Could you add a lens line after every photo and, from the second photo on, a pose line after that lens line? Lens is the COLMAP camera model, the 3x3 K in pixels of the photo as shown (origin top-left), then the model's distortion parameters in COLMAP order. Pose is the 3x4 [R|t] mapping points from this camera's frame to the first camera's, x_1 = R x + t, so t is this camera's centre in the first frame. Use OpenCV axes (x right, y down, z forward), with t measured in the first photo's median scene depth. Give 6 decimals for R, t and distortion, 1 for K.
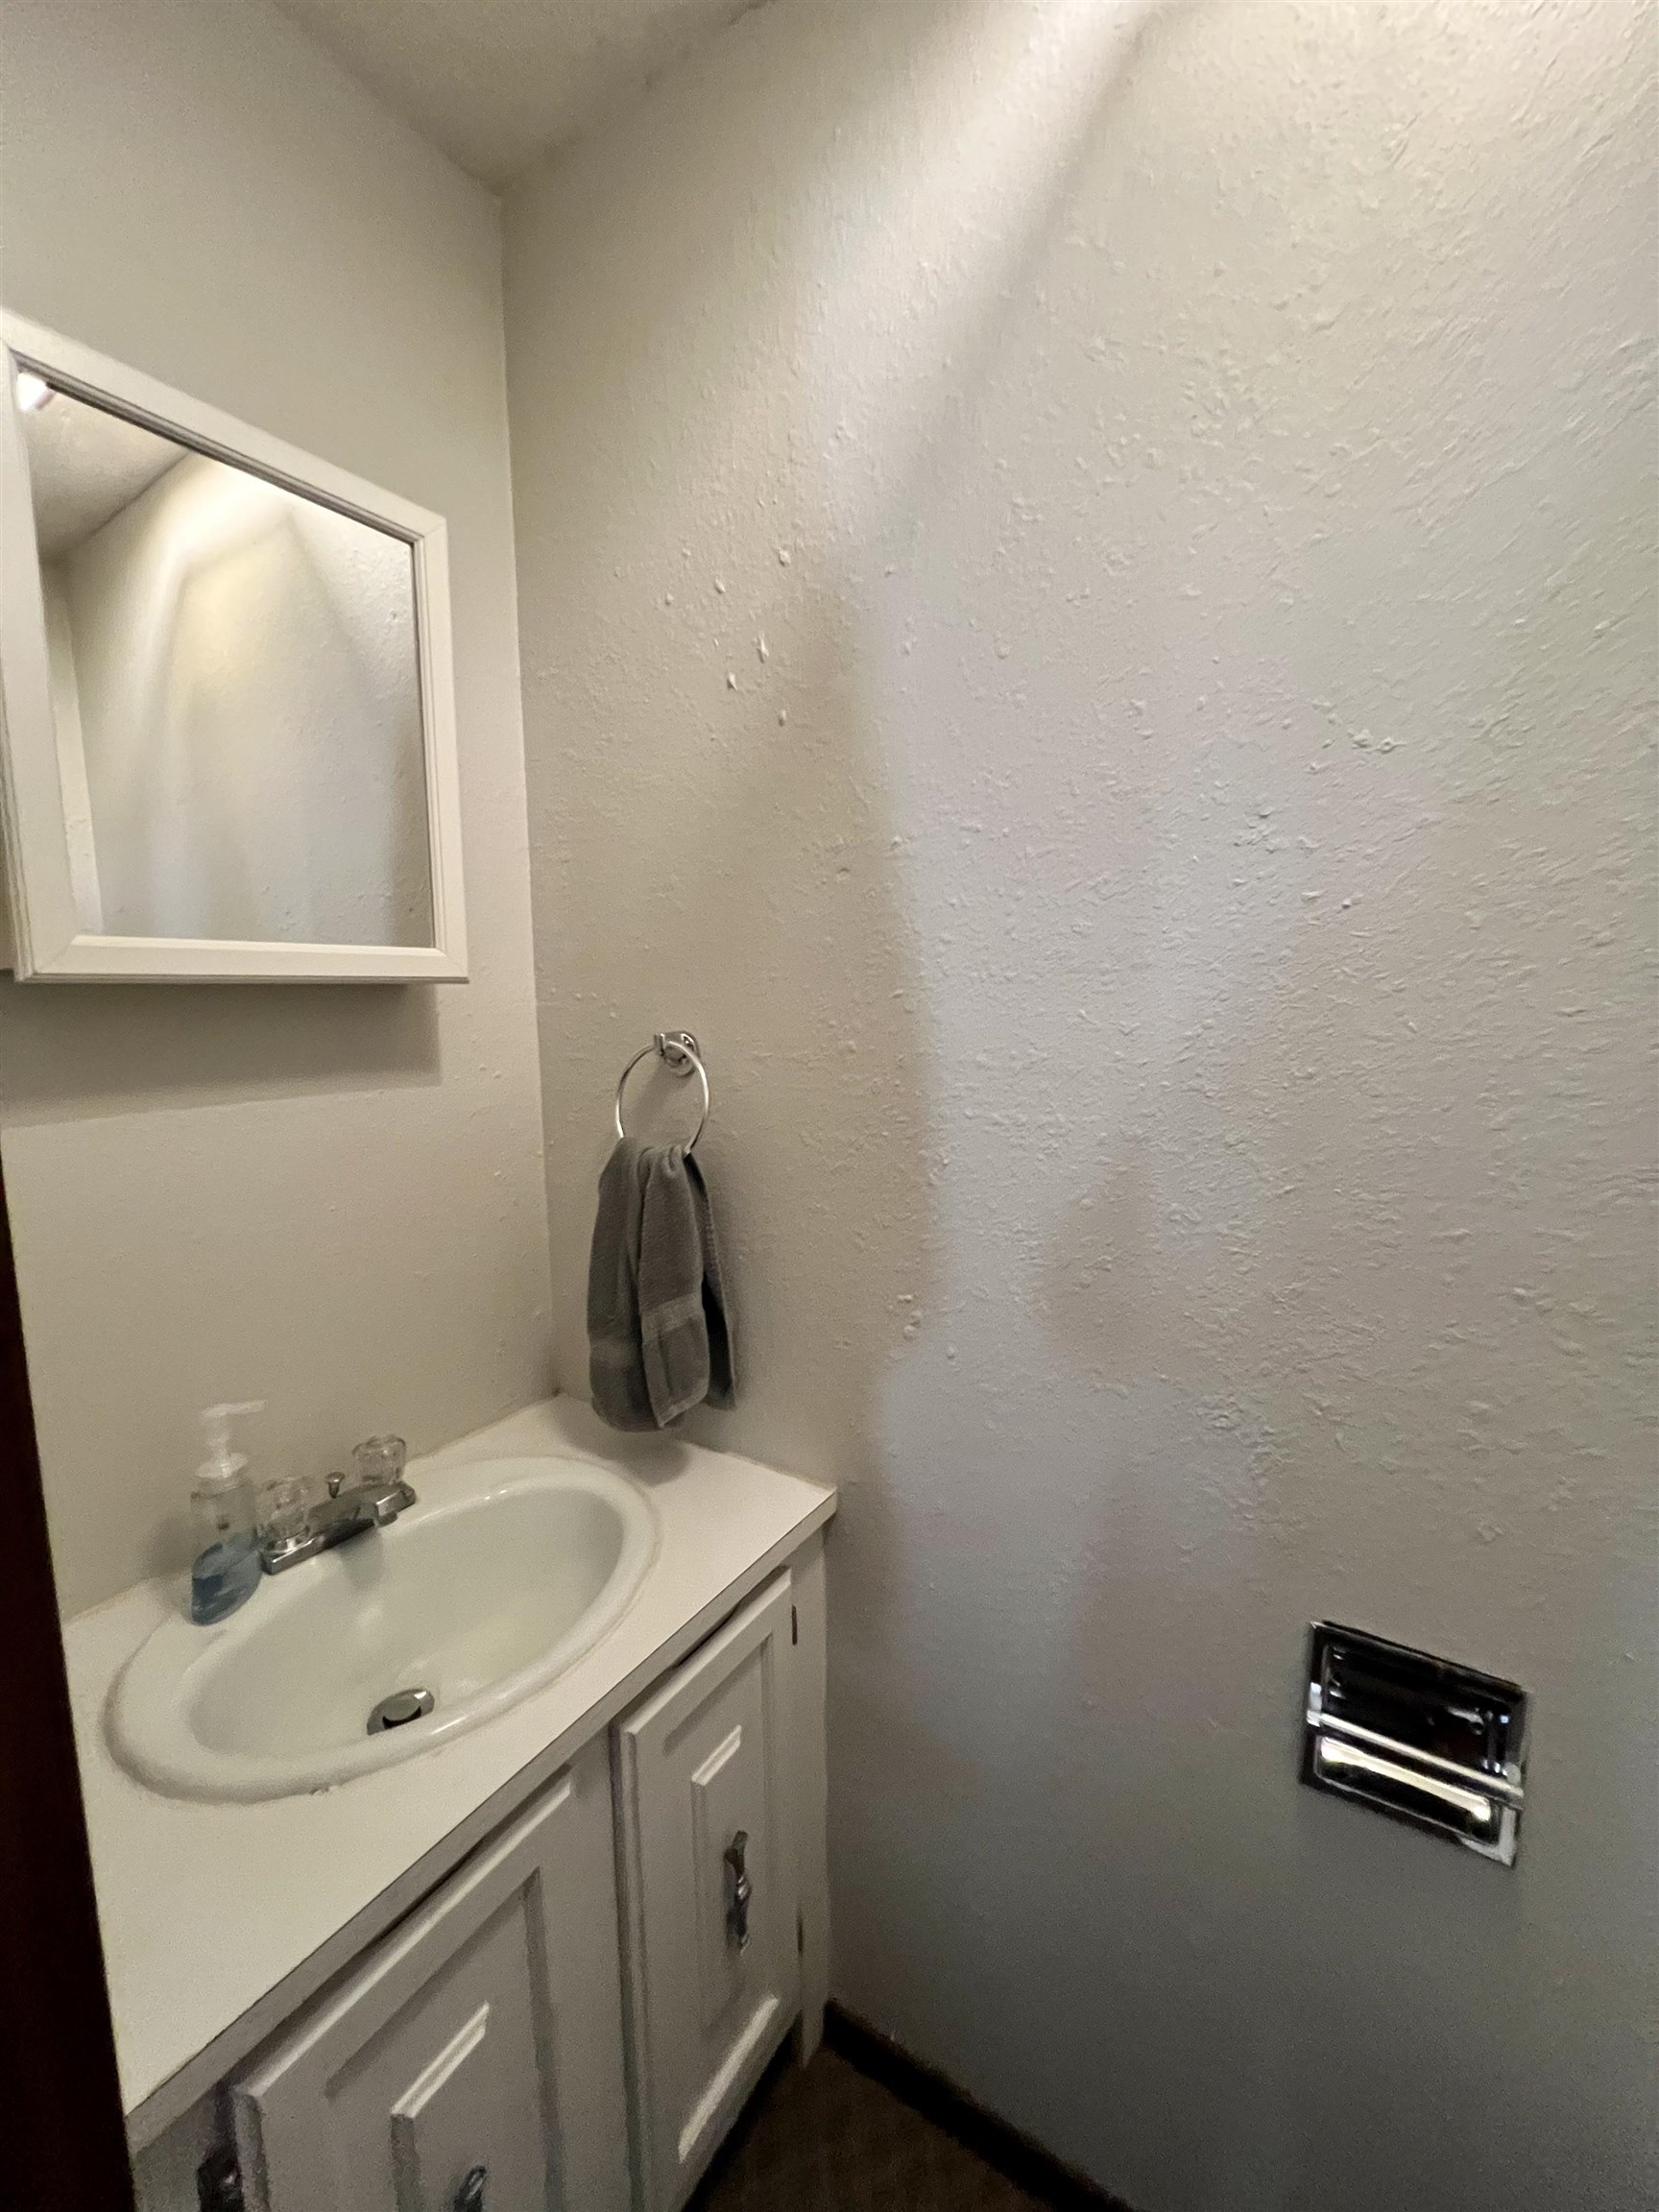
lens RADIAL K [[892.7, 0, 831.9], [0, 892.7, 1103.7], [0, 0, 1]] dist [-0.001501, 0.000334]
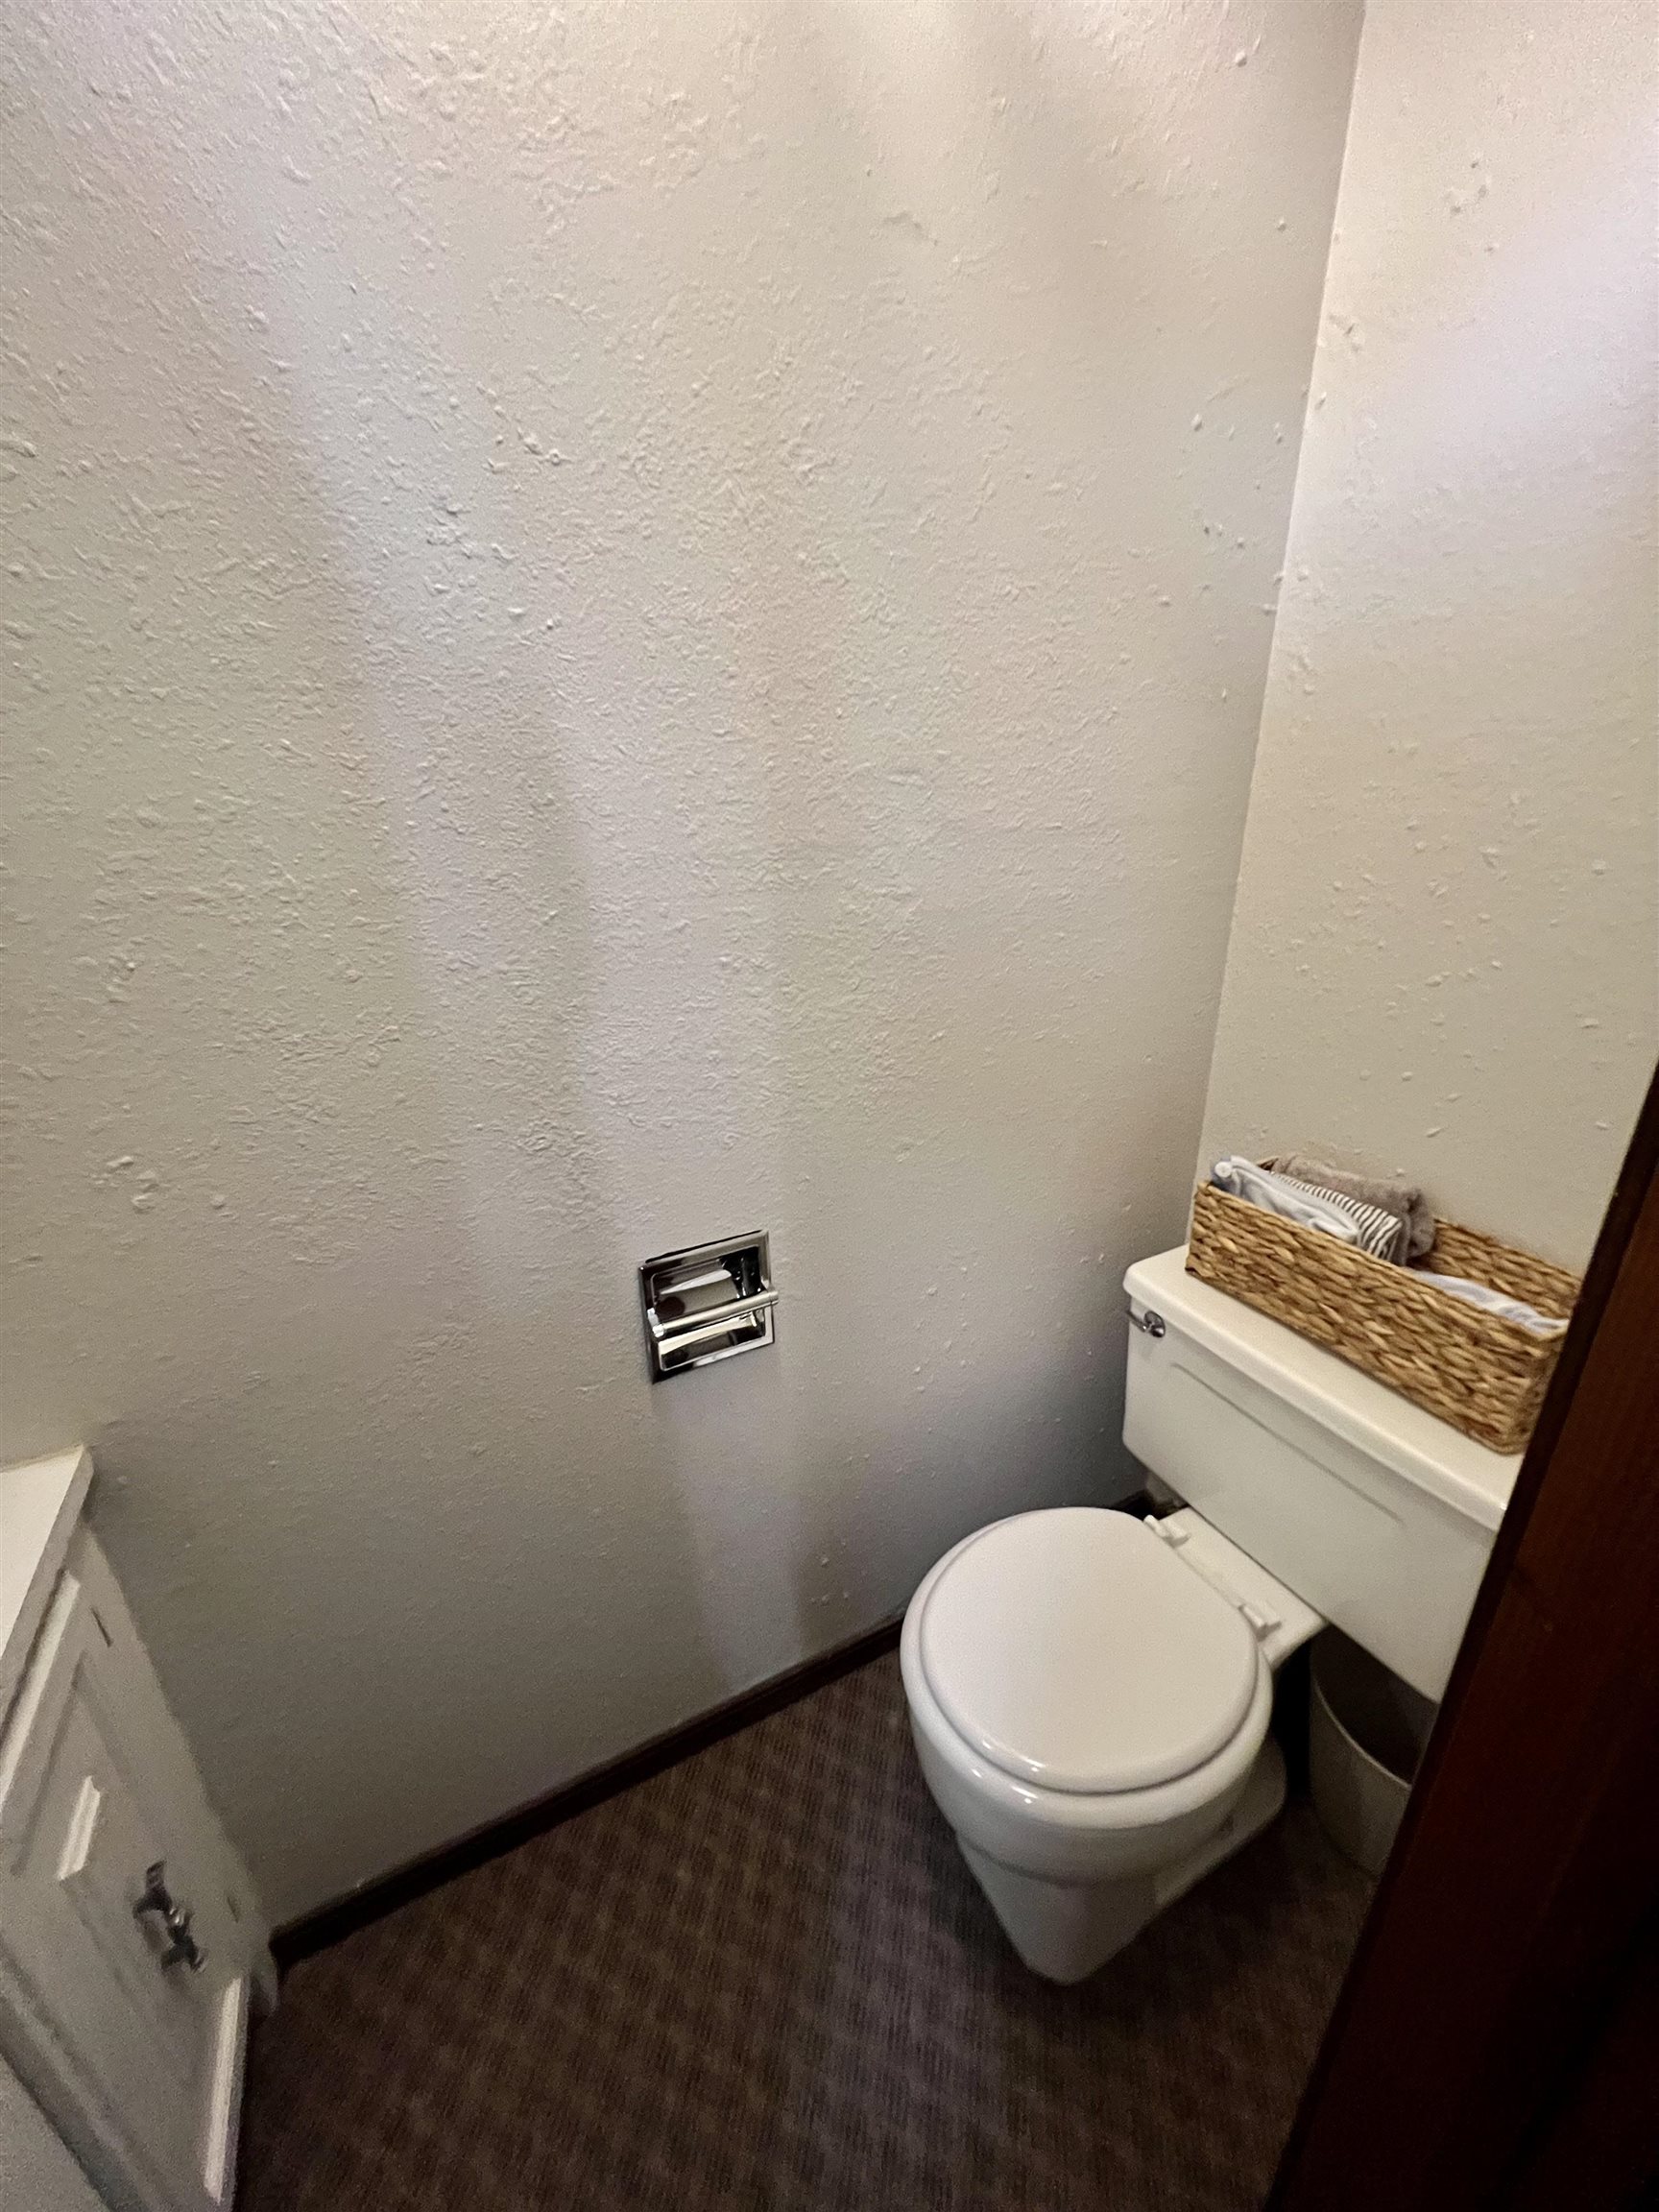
lens RADIAL K [[892.7, 0, 832.5], [0, 892.7, 1109.3], [0, 0, 1]] dist [-0.001501, 0.000334]
pose [[0.503691, -0.322415, 0.801464, -0.252026], [0.129932, 0.945465, 0.298687, 0.039054], [-0.854057, -0.046310, 0.518114, 0.138726]]
